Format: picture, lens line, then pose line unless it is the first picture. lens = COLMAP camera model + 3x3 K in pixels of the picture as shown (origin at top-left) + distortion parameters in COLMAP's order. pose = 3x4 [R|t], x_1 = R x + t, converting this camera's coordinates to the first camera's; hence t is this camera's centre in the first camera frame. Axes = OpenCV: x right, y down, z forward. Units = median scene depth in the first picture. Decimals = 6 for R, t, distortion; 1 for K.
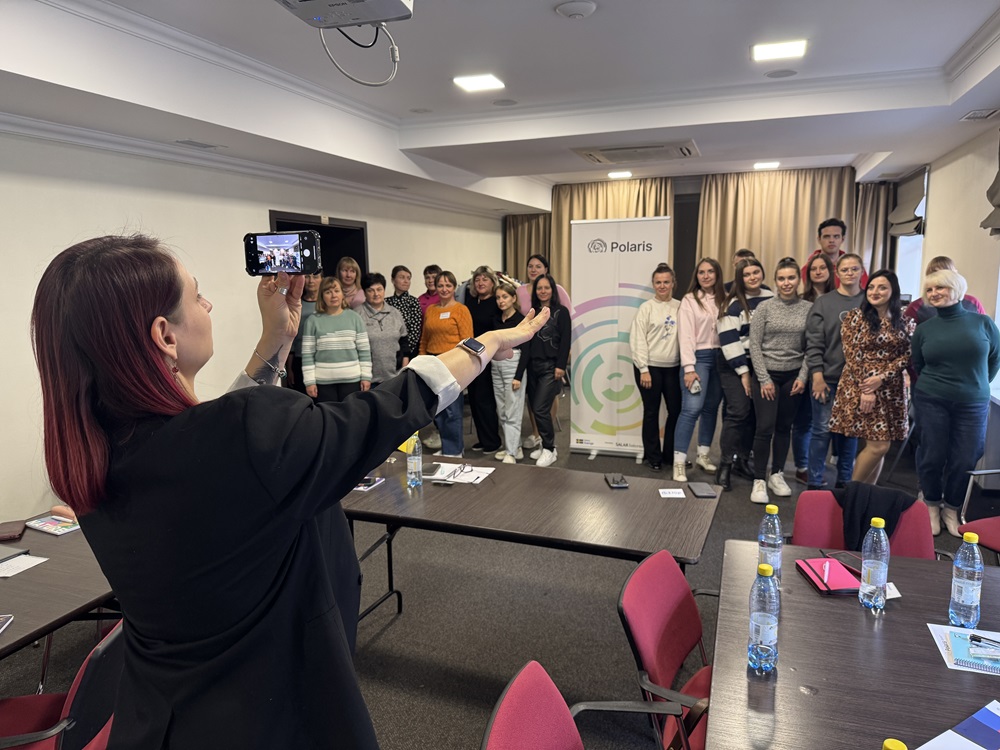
lens RADIAL K [[684.4, 0, 500.0], [0, 684.4, 375.0], [0, 0, 1]] dist [-0.005123, -0.001001]
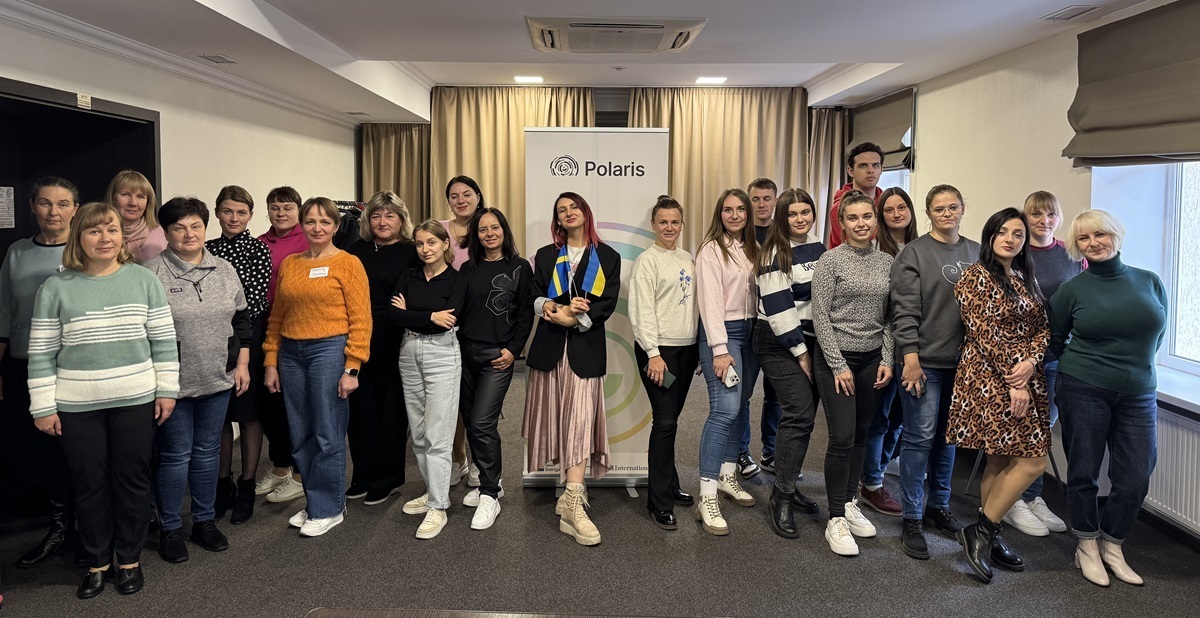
lens RADIAL K [[783.9, 0, 598.4], [0, 783.9, 238.2], [0, 0, 1]] dist [0.158246, -0.212463]
pose [[0.934816, 0.006614, 0.355071, -0.107058], [0.032415, 0.994064, -0.103858, -0.039383], [-0.353650, 0.108597, 0.929052, 0.294099]]
